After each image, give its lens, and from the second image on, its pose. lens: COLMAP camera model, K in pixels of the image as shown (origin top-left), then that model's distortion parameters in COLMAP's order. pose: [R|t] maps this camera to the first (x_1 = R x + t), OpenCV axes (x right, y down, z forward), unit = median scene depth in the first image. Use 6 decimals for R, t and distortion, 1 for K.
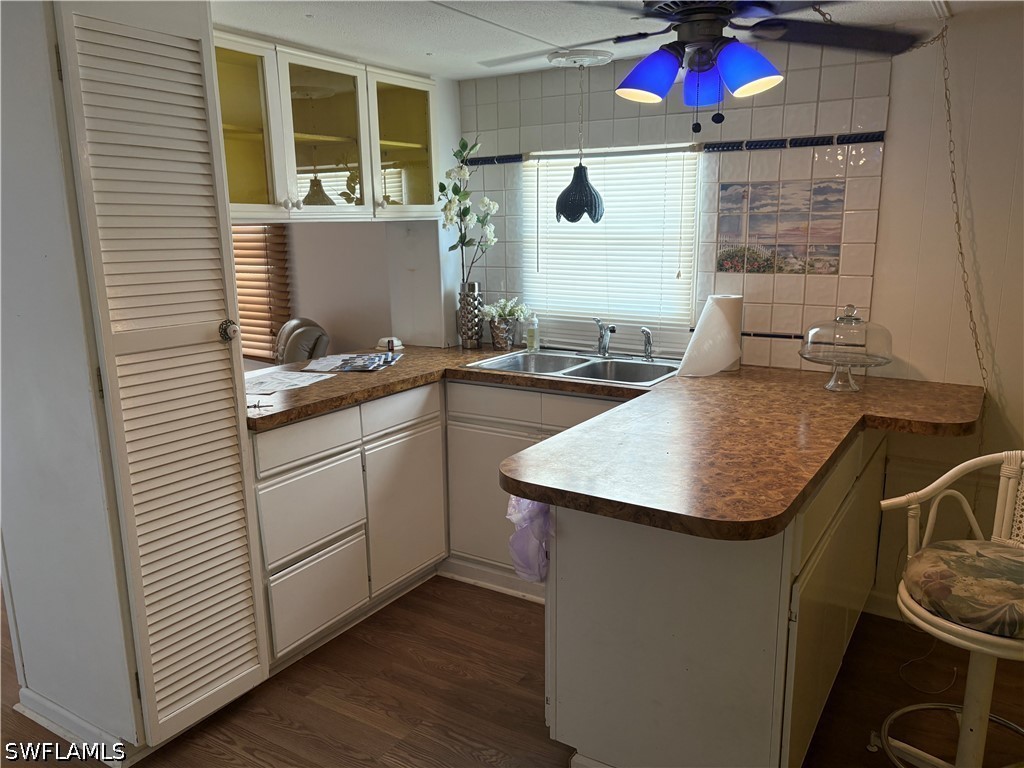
lens RADIAL K [[773.7, 0, 514.5], [0, 773.7, 392.3], [0, 0, 1]] dist [0.064626, 0.000900]
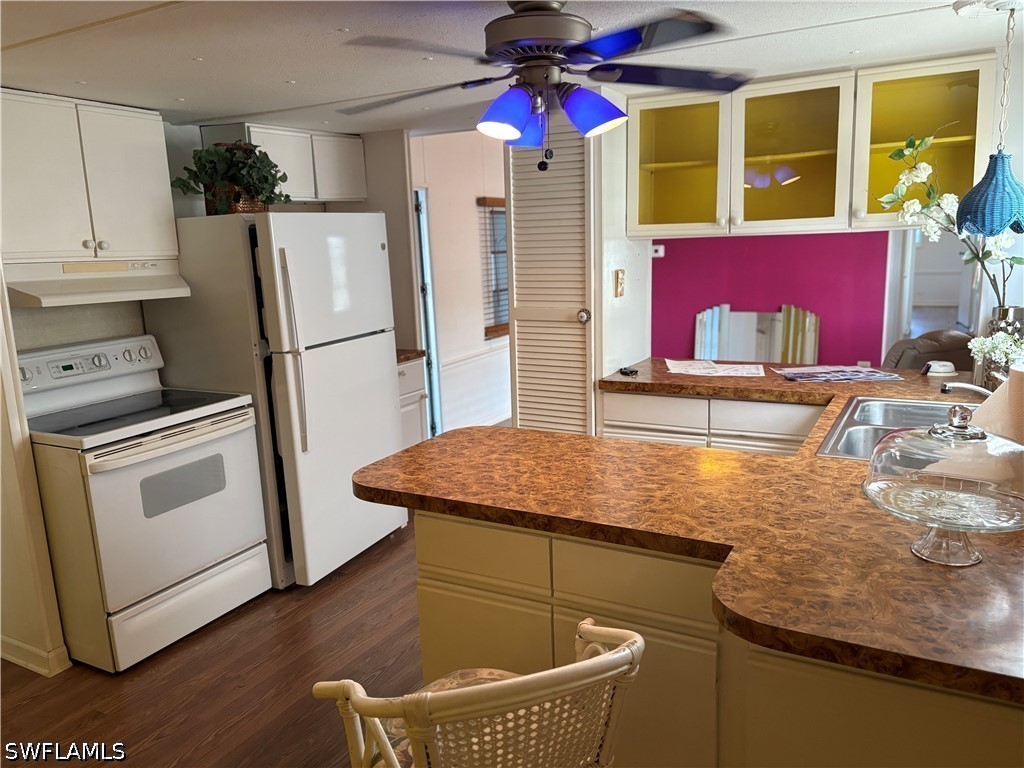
lens RADIAL K [[773.7, 0, 512.7], [0, 773.7, 383.2], [0, 0, 1]] dist [0.064626, 0.000900]
pose [[0.046836, 0.192434, -0.980191, 1.058920], [-0.176679, 0.967393, 0.181480, -0.191555], [0.983154, 0.164679, 0.079308, 0.742515]]
